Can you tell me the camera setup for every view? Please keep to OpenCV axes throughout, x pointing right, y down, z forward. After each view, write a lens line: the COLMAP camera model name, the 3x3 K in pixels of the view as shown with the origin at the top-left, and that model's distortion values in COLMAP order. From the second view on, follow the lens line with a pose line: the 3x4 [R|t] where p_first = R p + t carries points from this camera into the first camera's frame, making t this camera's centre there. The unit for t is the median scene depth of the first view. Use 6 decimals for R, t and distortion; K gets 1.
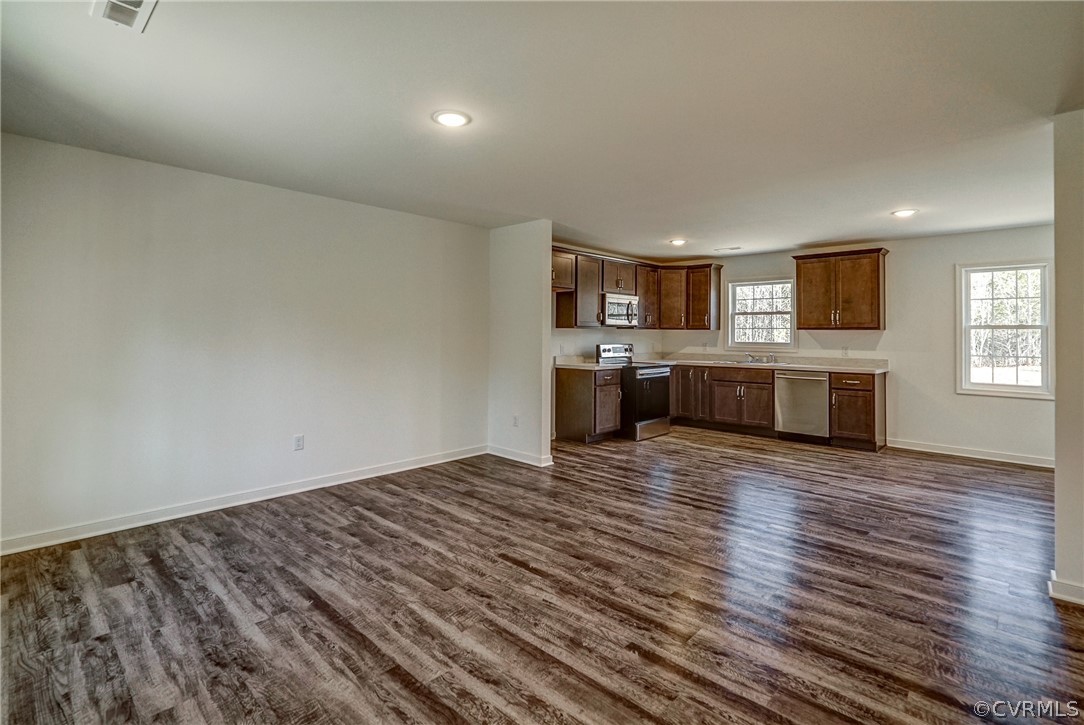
lens RADIAL K [[513.6, 0, 545.2], [0, 513.6, 323.3], [0, 0, 1]] dist [-0.004433, 0.000386]
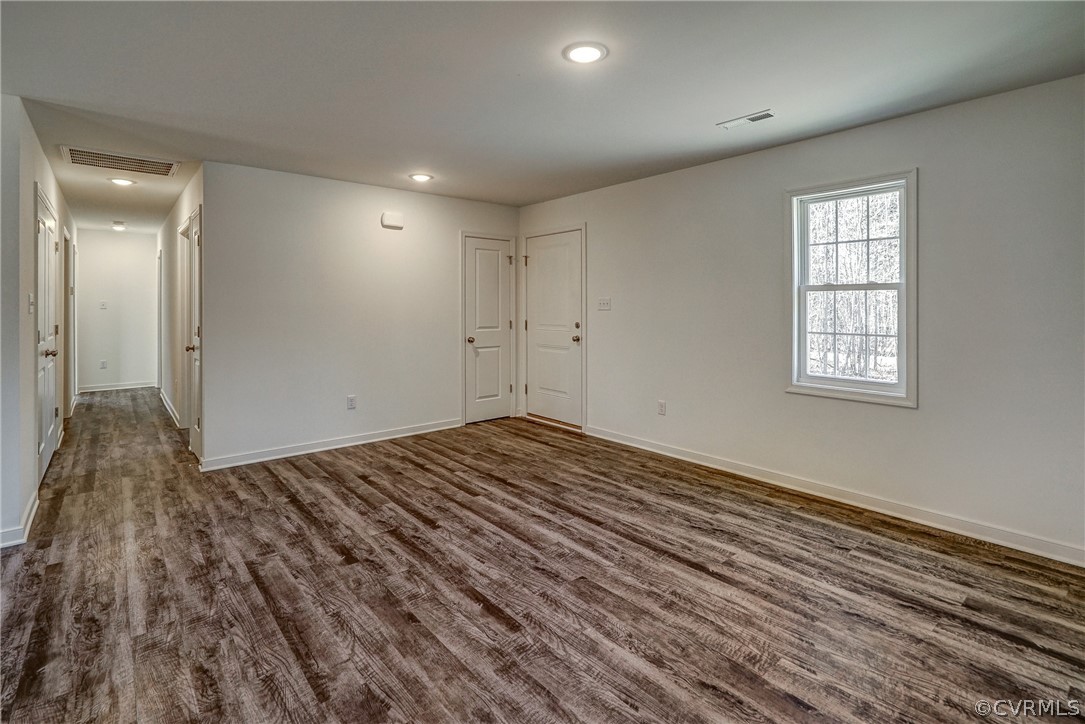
lens RADIAL K [[517.9, 0, 543.5], [0, 517.9, 304.0], [0, 0, 1]] dist [-0.001557, 0.000776]
pose [[-0.993489, -0.005489, 0.113793, -0.185837], [-0.008132, 0.999708, -0.022774, 0.033649], [-0.113635, -0.023551, -0.993243, 1.588888]]
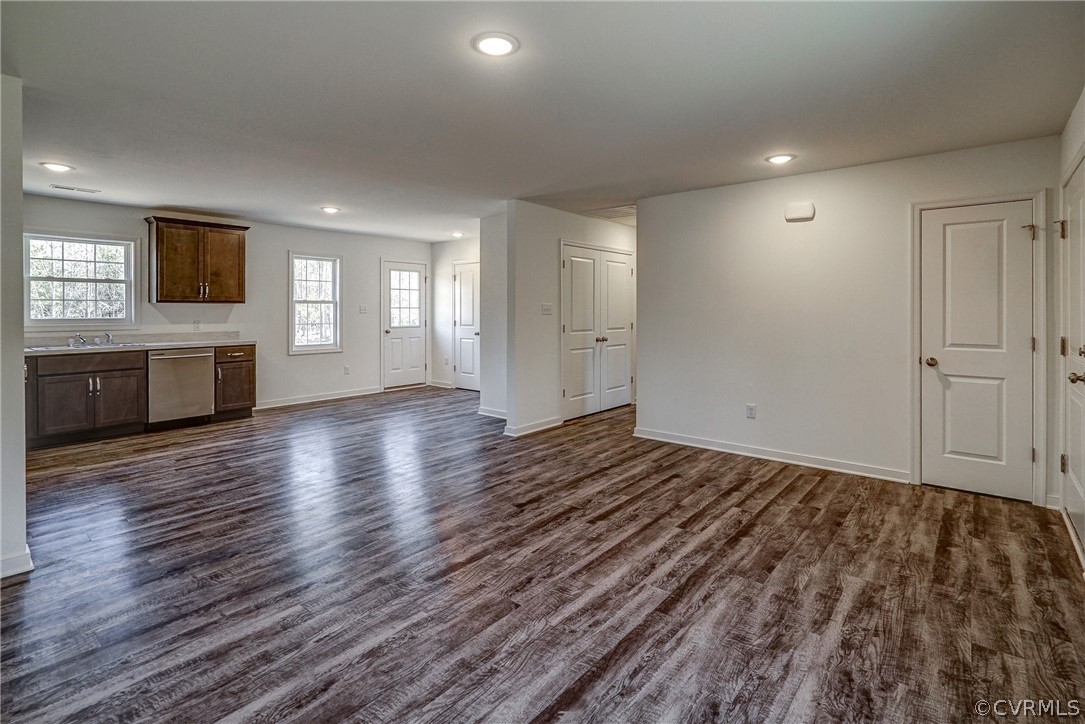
lens RADIAL K [[520.0, 0, 543.8], [0, 520.0, 308.9], [0, 0, 1]] dist [-0.003041, 0.000387]
pose [[-0.065062, -0.004120, 0.997873, -0.867262], [-0.022453, 0.999744, 0.002664, 0.013087], [-0.997629, -0.022232, -0.065138, 0.830223]]
